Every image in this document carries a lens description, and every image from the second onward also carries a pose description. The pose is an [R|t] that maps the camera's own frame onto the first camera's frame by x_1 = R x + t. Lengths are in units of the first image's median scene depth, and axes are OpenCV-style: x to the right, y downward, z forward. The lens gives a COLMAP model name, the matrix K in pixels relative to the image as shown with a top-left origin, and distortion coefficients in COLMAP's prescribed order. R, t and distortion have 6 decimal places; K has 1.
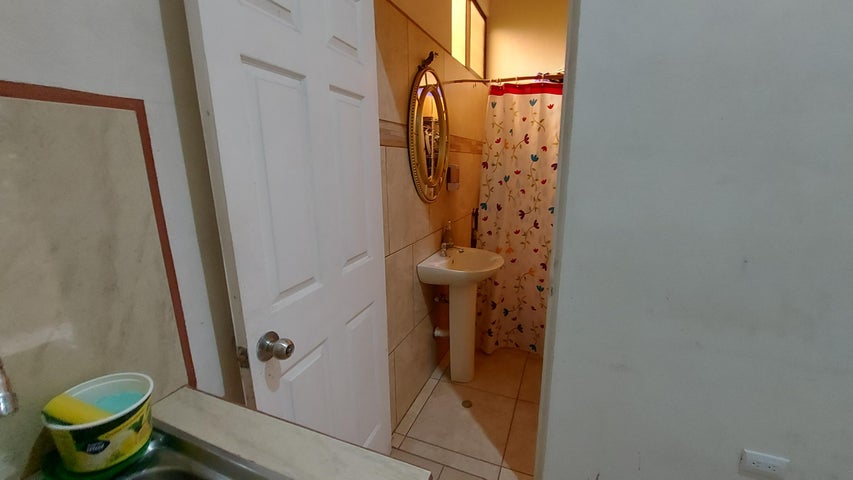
lens RADIAL K [[337.8, 0, 429.2], [0, 337.8, 238.1], [0, 0, 1]] dist [-0.014825, -0.001084]
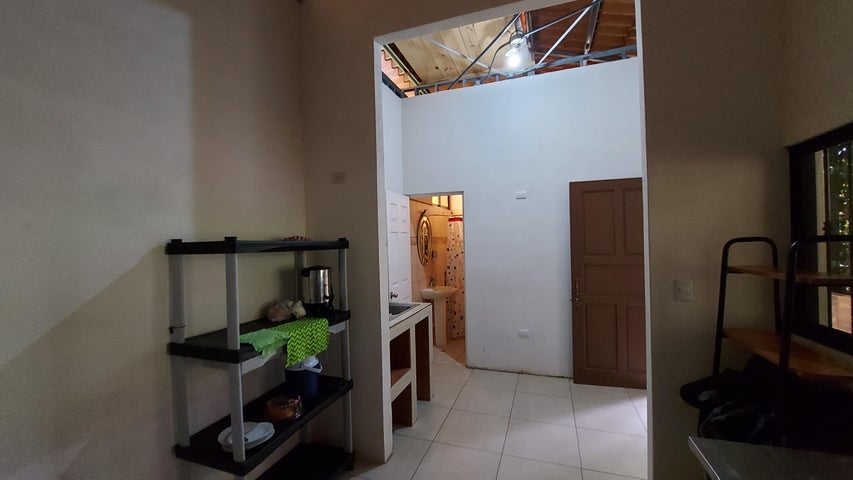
lens RADIAL K [[337.8, 0, 427.3], [0, 337.8, 239.9], [0, 0, 1]] dist [-0.014825, -0.001084]
pose [[0.998782, -0.014450, 0.047177, -0.086441], [0.024560, 0.974883, -0.221361, 0.228716], [-0.042794, 0.222250, 0.974050, -1.276748]]
